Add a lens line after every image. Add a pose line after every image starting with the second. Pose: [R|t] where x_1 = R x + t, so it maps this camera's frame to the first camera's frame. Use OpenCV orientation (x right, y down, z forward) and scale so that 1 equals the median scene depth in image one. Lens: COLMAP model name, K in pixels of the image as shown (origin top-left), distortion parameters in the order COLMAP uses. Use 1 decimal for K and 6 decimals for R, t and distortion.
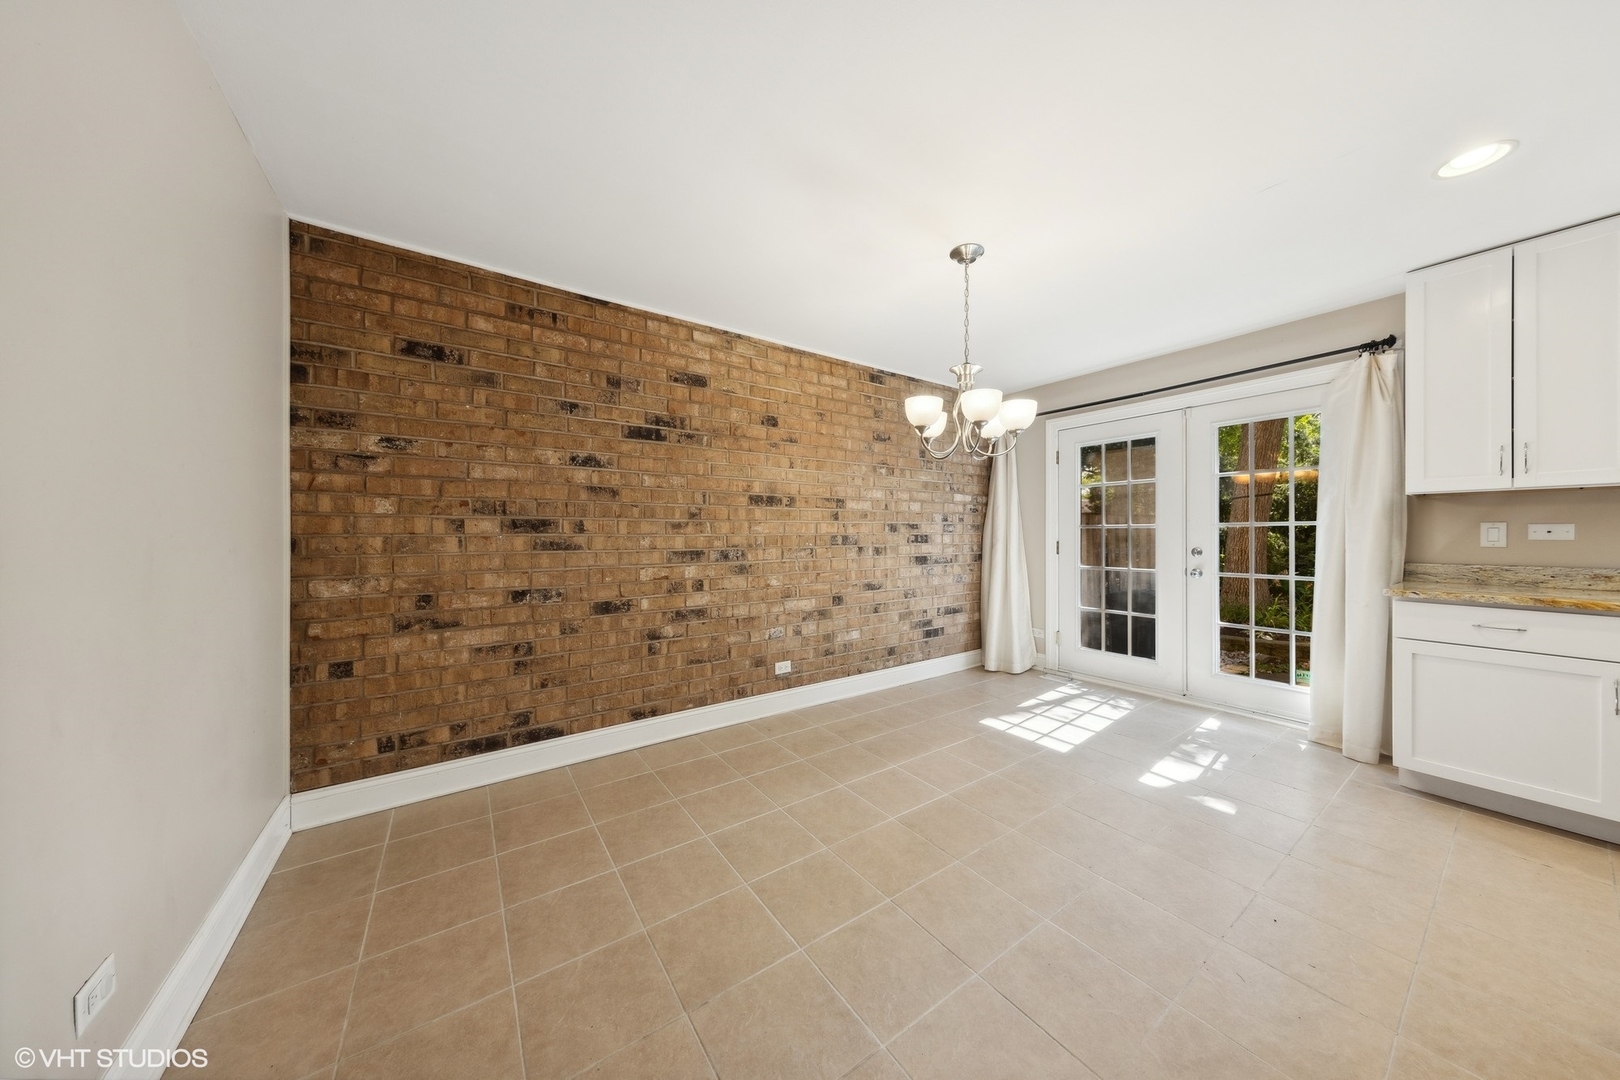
lens RADIAL K [[511.1, 0, 819.3], [0, 511.1, 536.7], [0, 0, 1]] dist [0.002812, 0.000119]
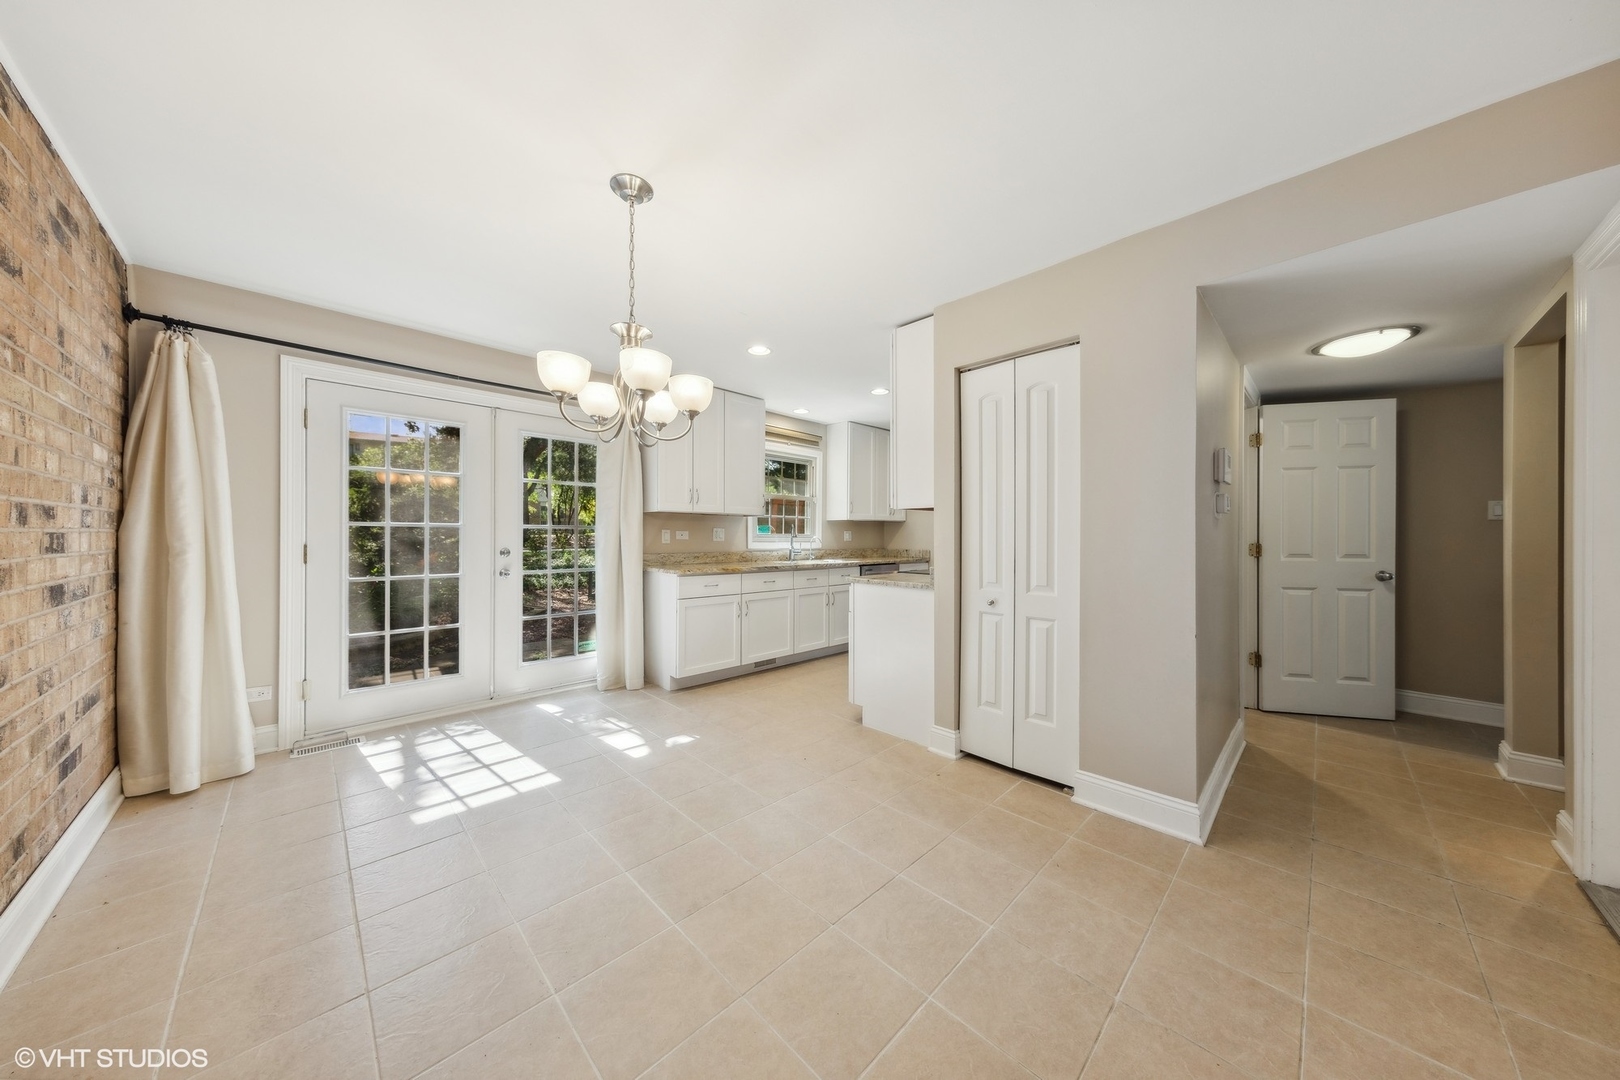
lens RADIAL K [[511.1, 0, 811.2], [0, 511.1, 537.7], [0, 0, 1]] dist [0.002812, 0.000119]
pose [[-0.165133, -0.000963, 0.986271, -0.351680], [-0.001709, 0.999998, 0.000690, -0.001449], [-0.986270, -0.001571, -0.165134, 0.537650]]
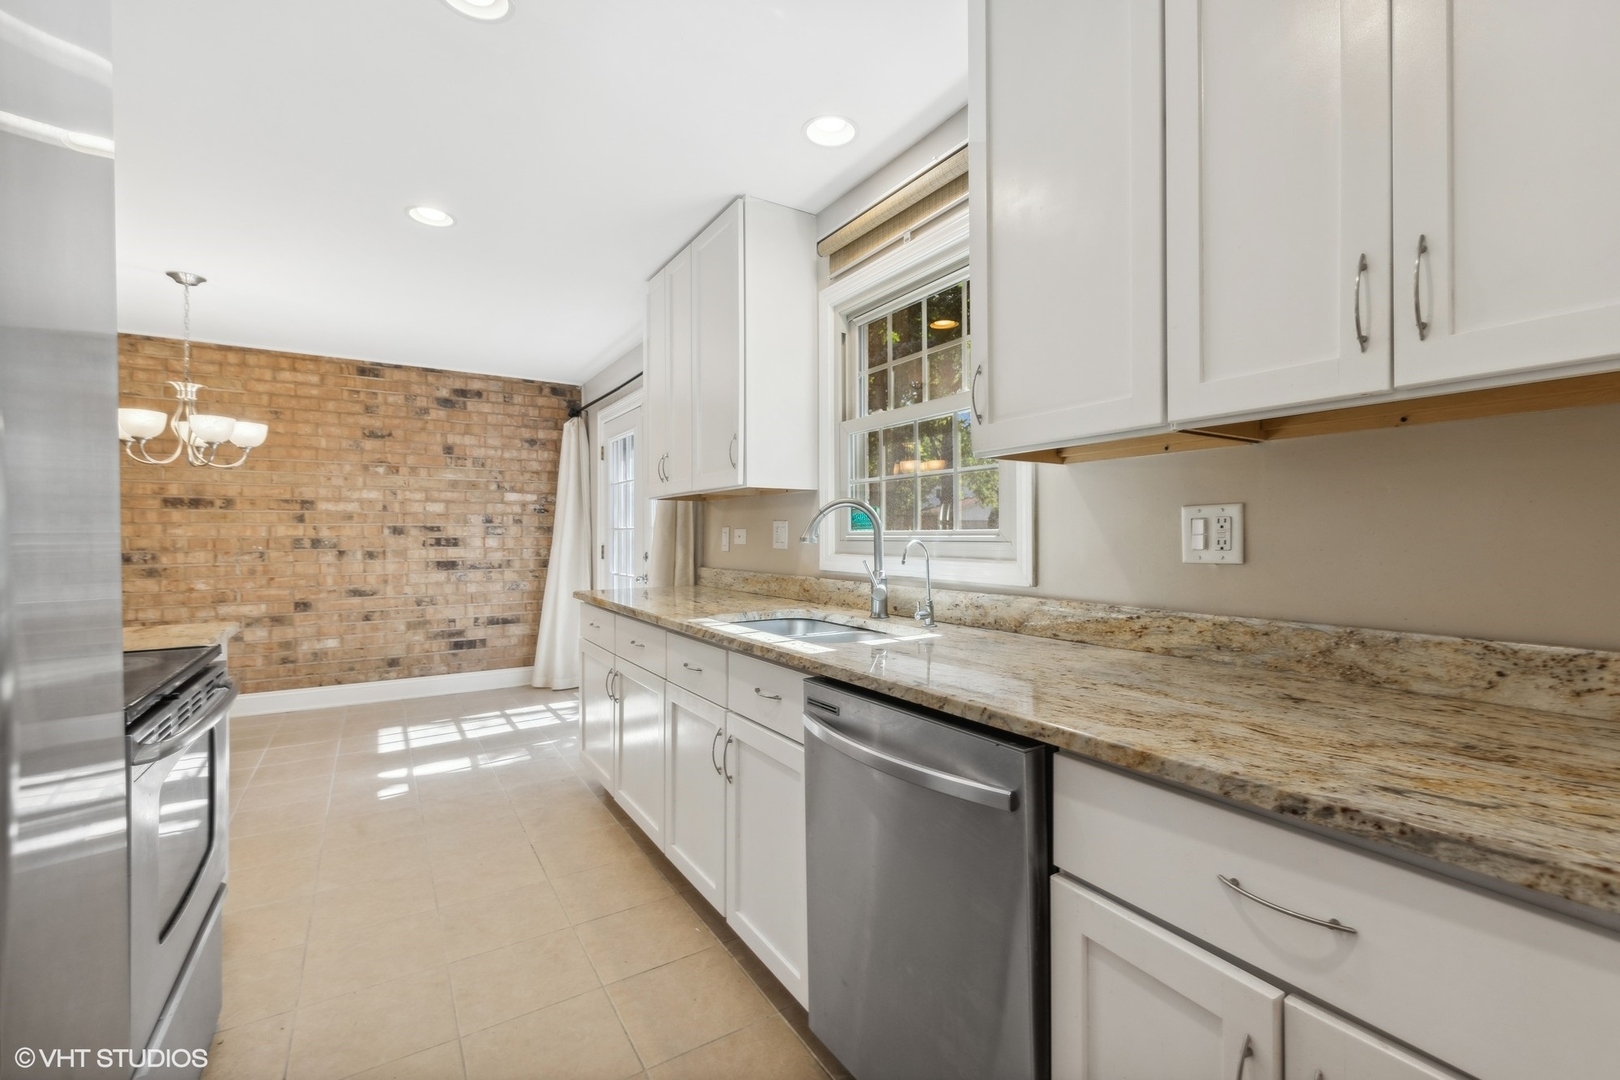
lens RADIAL K [[687.3, 0, 815.1], [0, 687.3, 535.7], [0, 0, 1]] dist [-0.000433, -0.000073]
pose [[0.999083, 0.001059, -0.042800, 1.048165], [-0.001241, 0.999990, -0.004231, -0.003503], [0.042795, 0.004281, 0.999075, -0.241894]]
